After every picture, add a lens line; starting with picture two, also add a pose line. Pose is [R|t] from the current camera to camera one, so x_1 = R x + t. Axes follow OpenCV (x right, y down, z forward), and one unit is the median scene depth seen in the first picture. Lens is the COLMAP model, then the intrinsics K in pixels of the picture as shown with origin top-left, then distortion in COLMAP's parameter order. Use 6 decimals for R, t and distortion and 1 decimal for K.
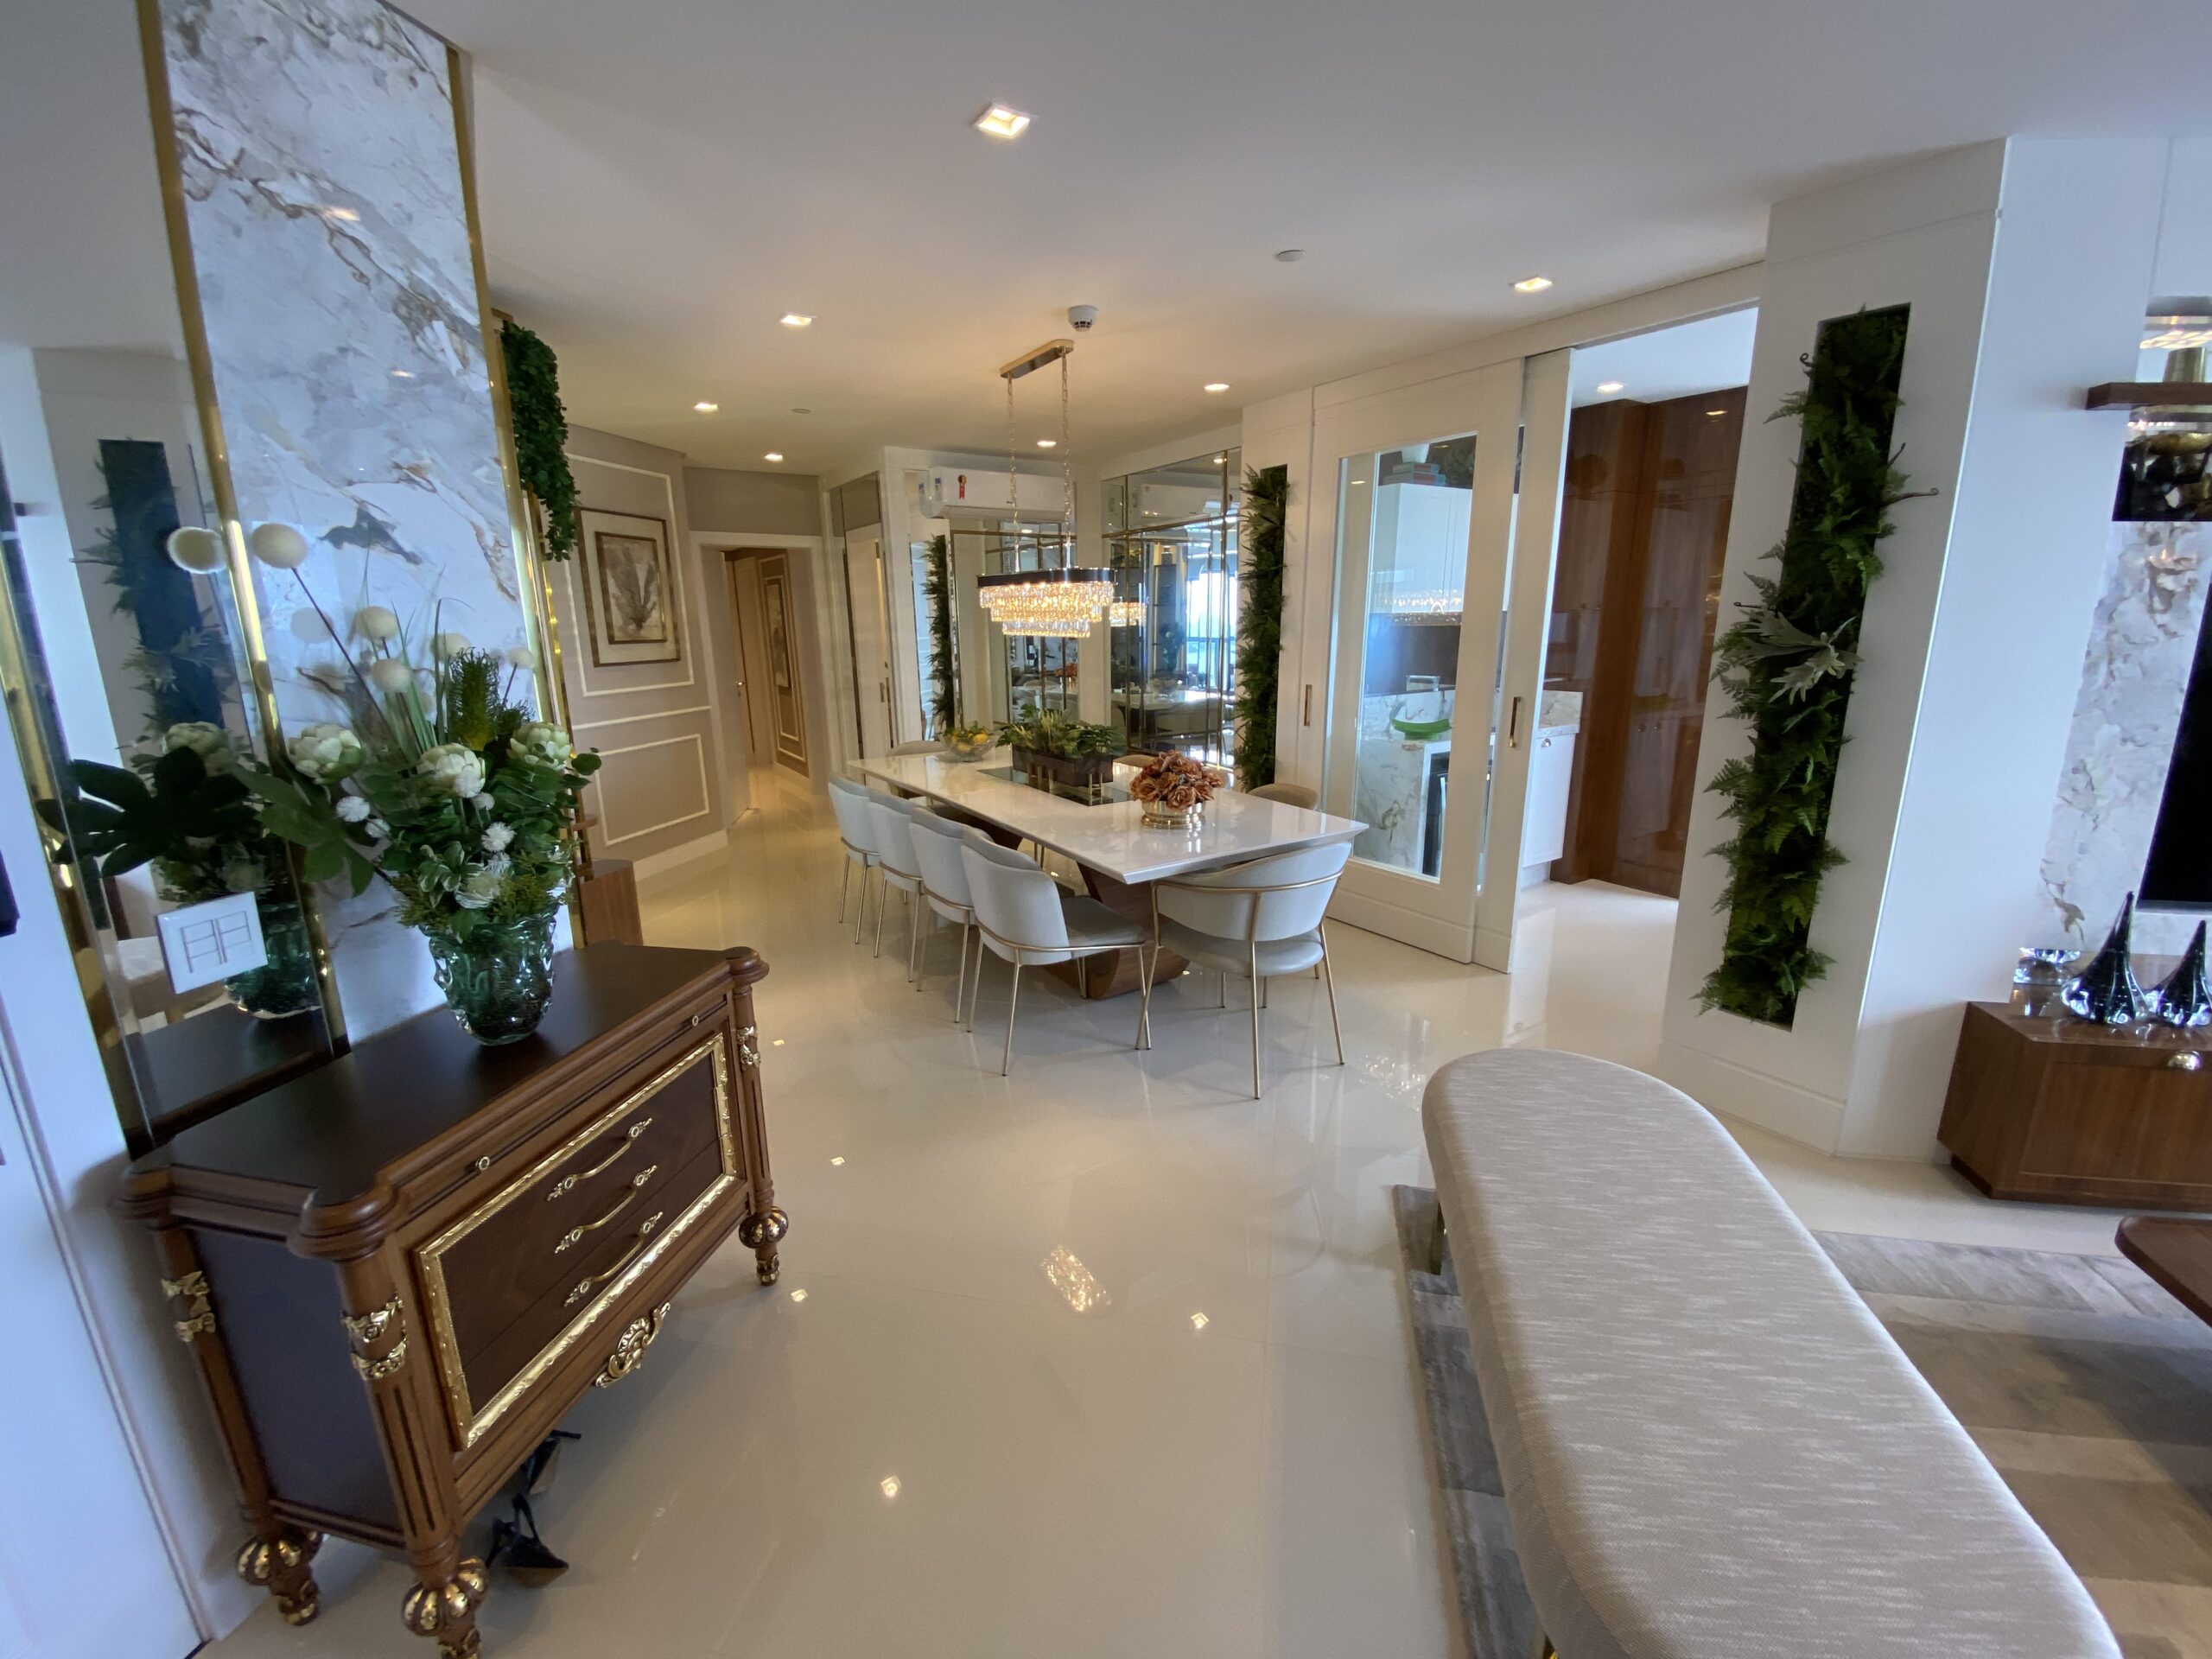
lens RADIAL K [[892.0, 0, 1113.5], [0, 892.0, 825.5], [0, 0, 1]] dist [0.024278, -0.024938]
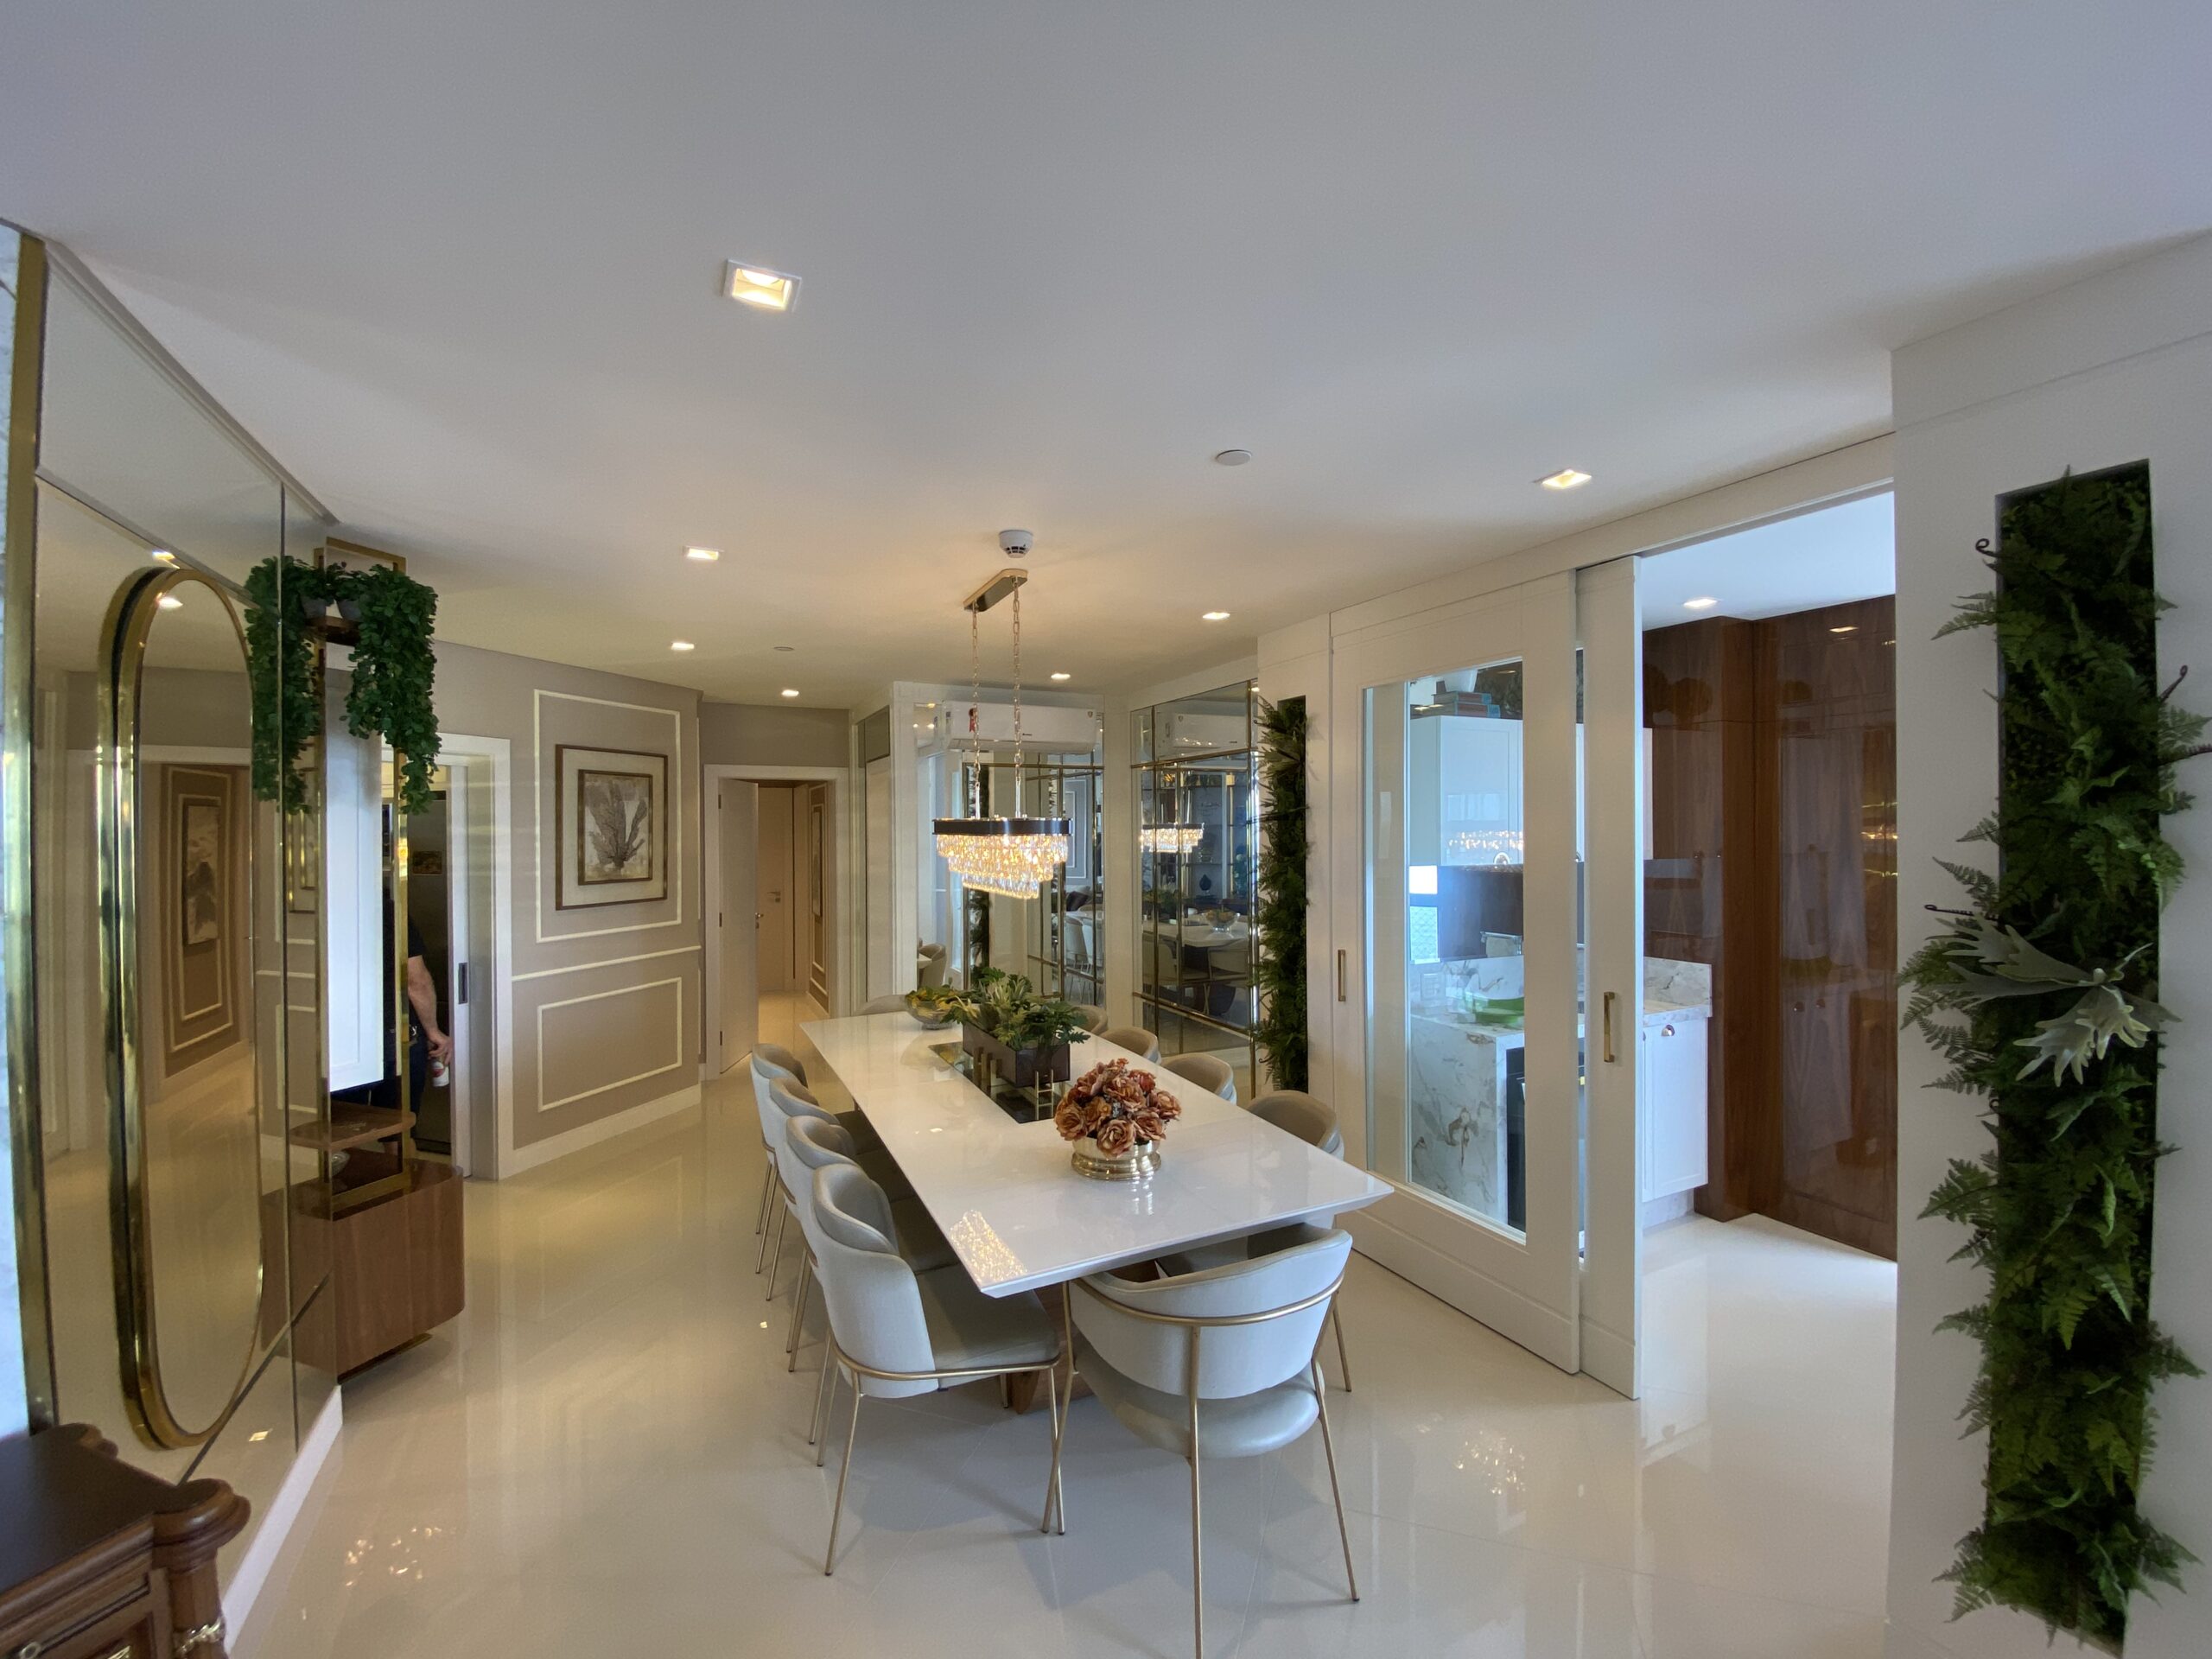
lens RADIAL K [[892.0, 0, 1113.5], [0, 892.0, 825.5], [0, 0, 1]] dist [0.024278, -0.024938]
pose [[0.992648, 0.005921, -0.120888, 0.137070], [-0.033645, 0.972934, -0.228621, -0.094936], [0.116262, 0.231008, 0.965981, 0.213409]]
